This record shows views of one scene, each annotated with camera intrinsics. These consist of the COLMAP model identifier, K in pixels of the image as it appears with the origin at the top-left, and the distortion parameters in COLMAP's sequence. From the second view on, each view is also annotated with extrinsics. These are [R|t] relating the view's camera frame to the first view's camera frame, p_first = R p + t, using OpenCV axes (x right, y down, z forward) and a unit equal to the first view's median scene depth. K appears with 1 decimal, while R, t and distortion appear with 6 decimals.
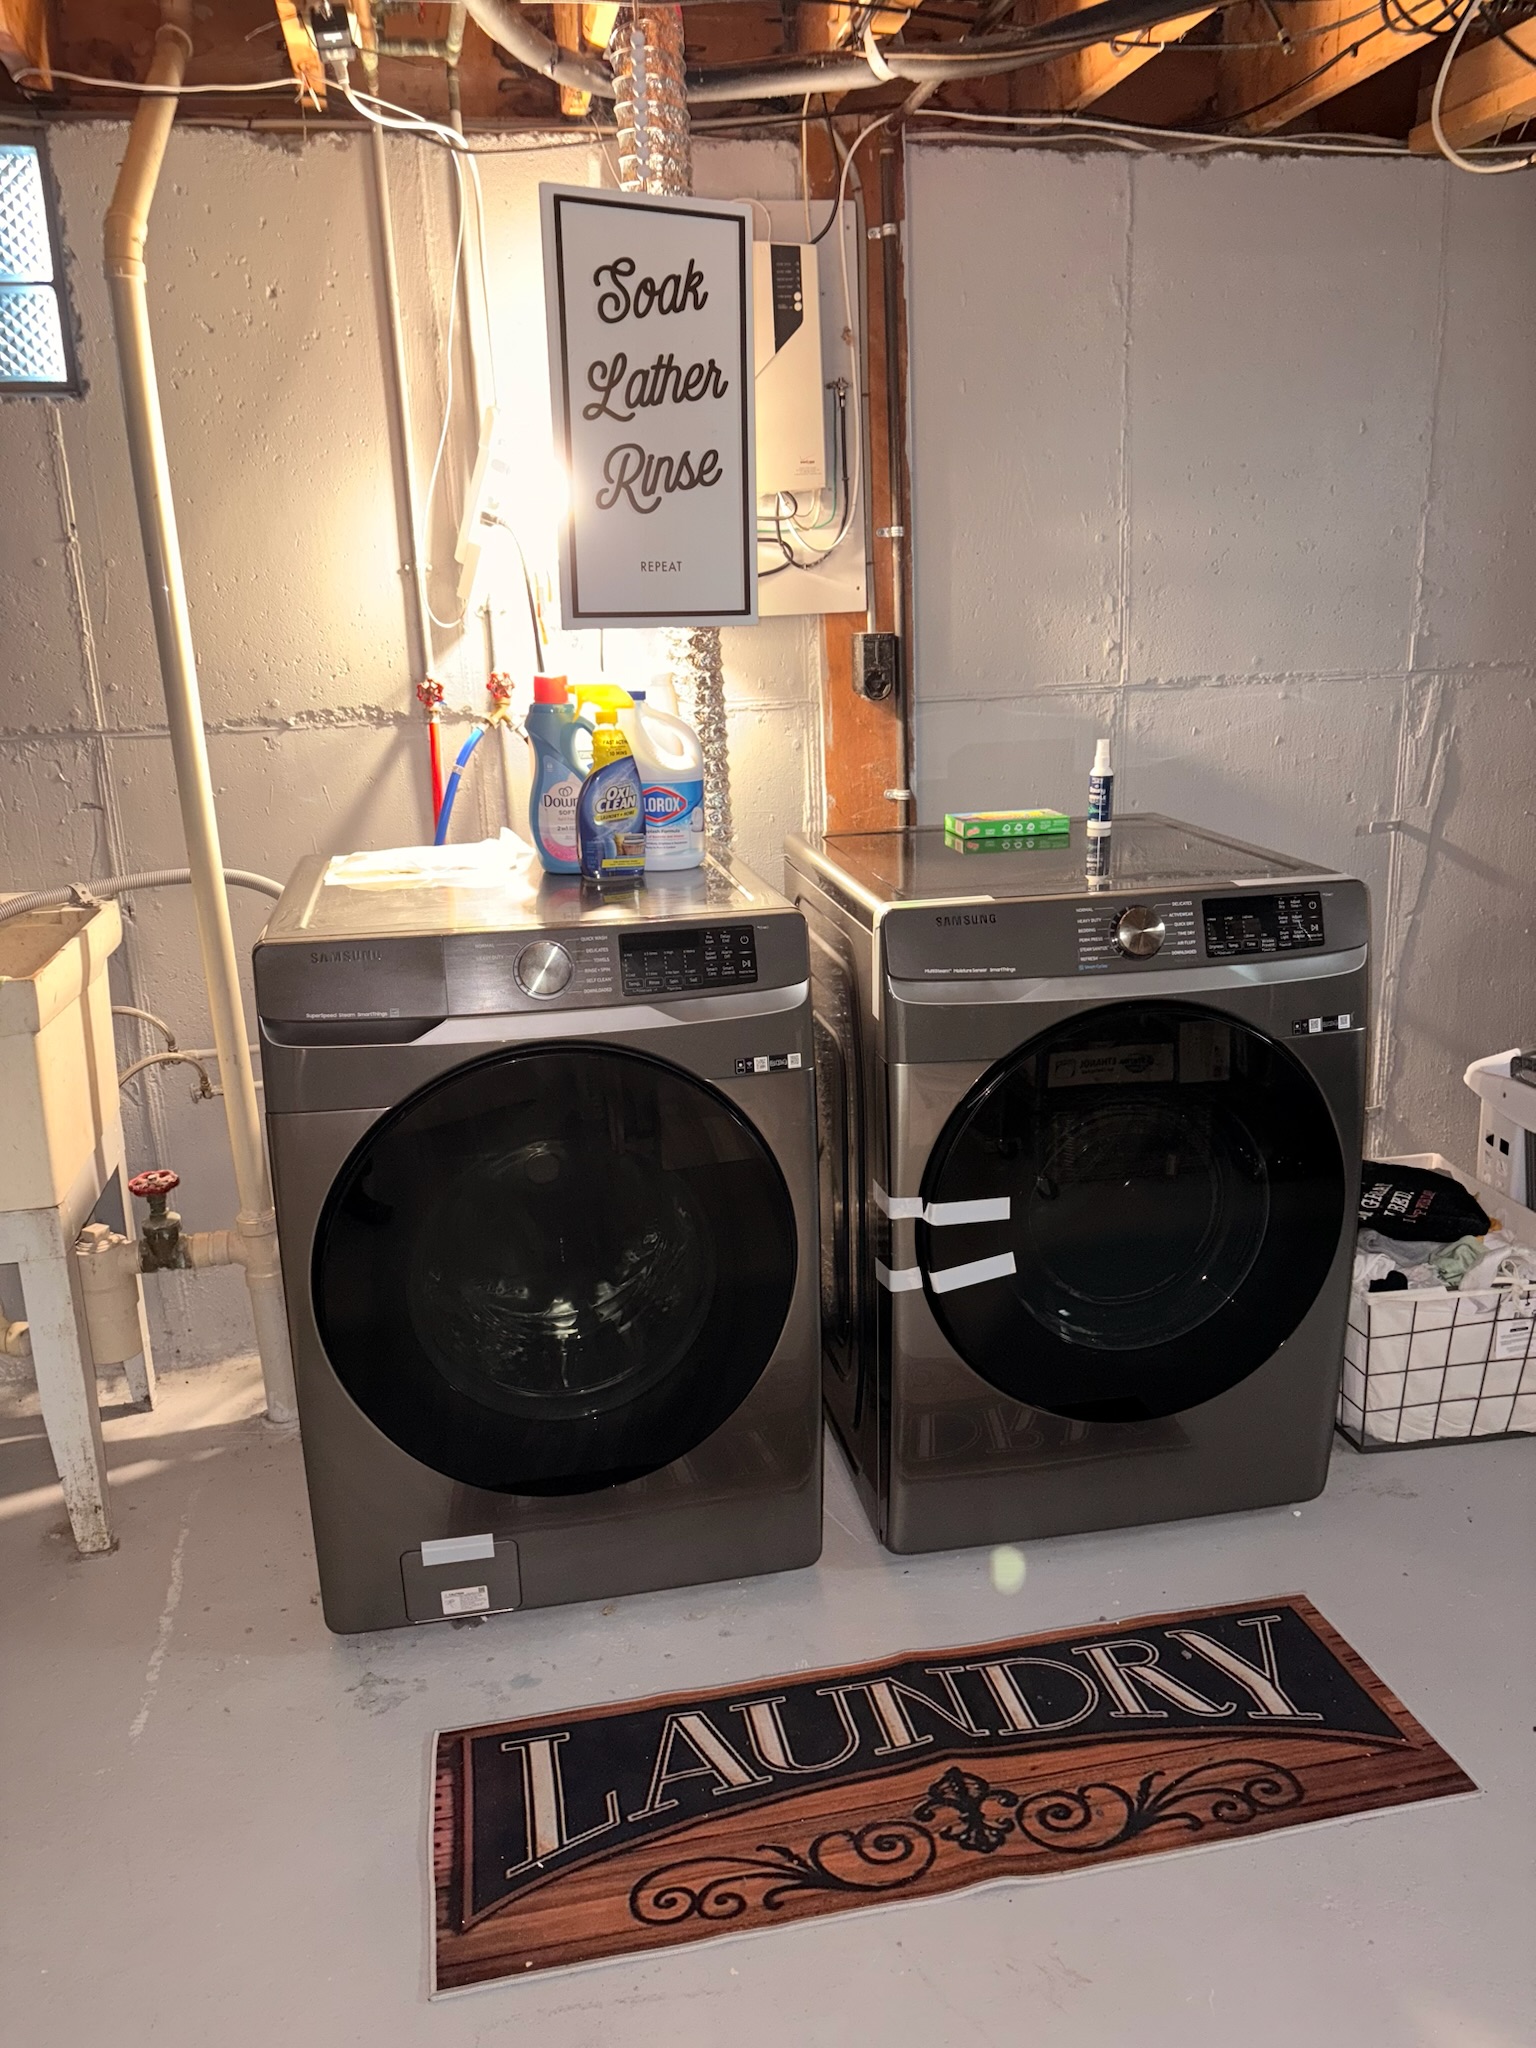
lens RADIAL K [[1586.1, 0, 802.8], [0, 1586.1, 1031.8], [0, 0, 1]] dist [0.032706, -0.044846]
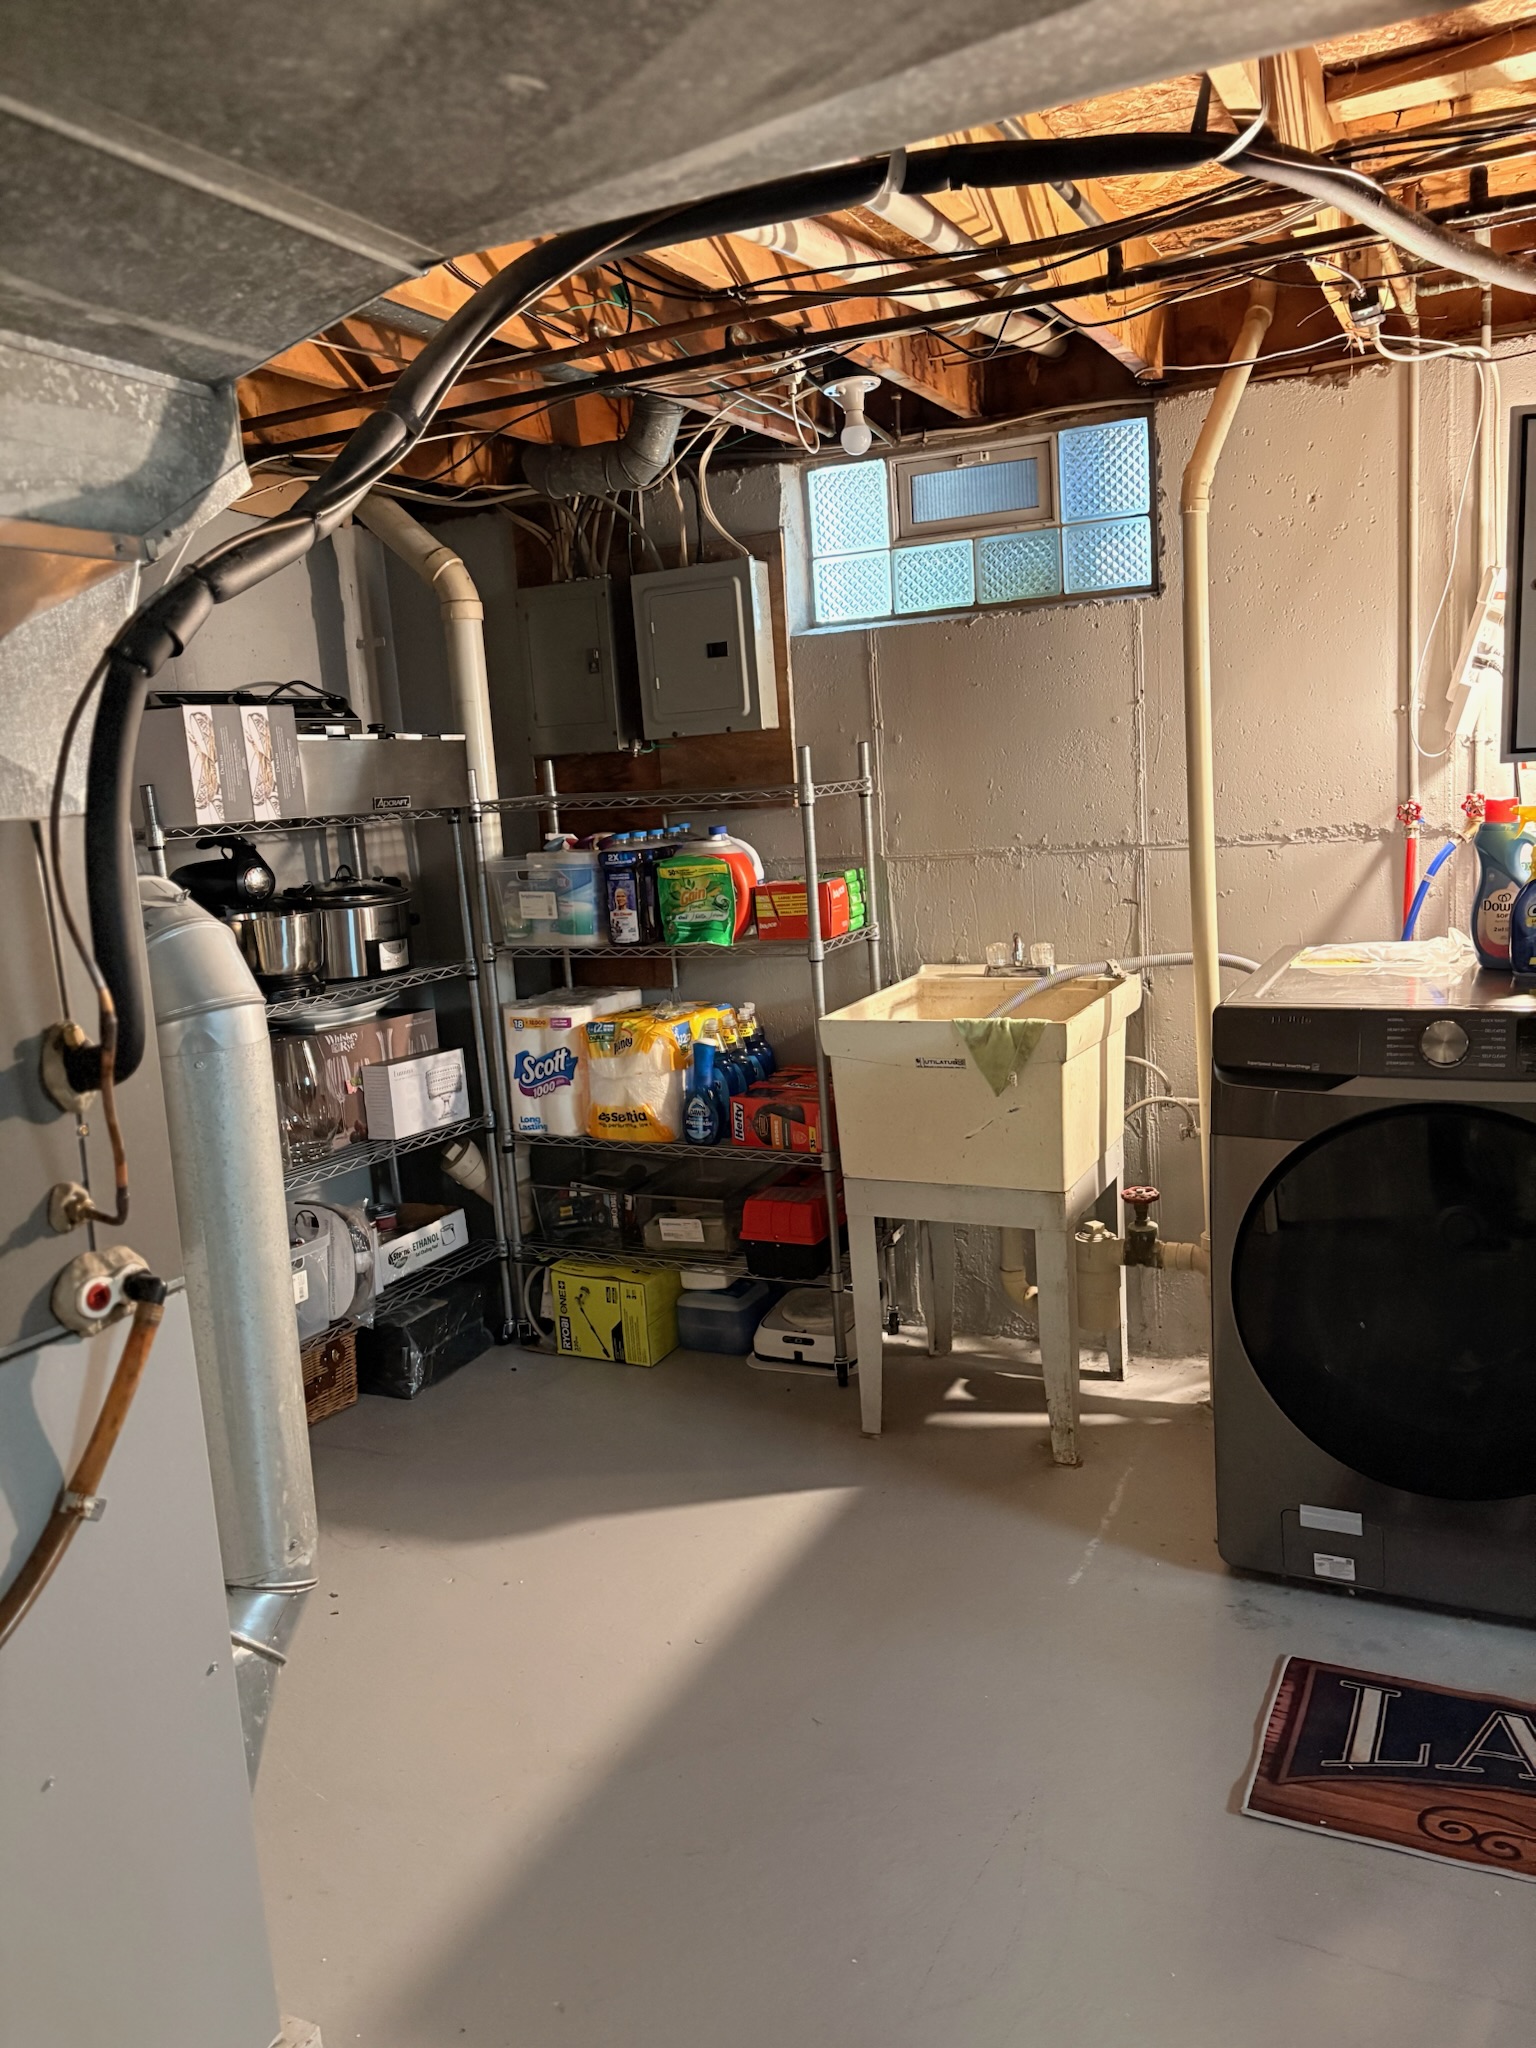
lens RADIAL K [[1524.4, 0, 767.2], [0, 1524.4, 1046.4], [0, 0, 1]] dist [0.114007, -0.131279]
pose [[0.781209, 0.089583, -0.617809, 0.119076], [-0.122447, 0.992415, -0.010931, 0.028716], [0.612143, 0.084188, 0.786253, -0.176427]]
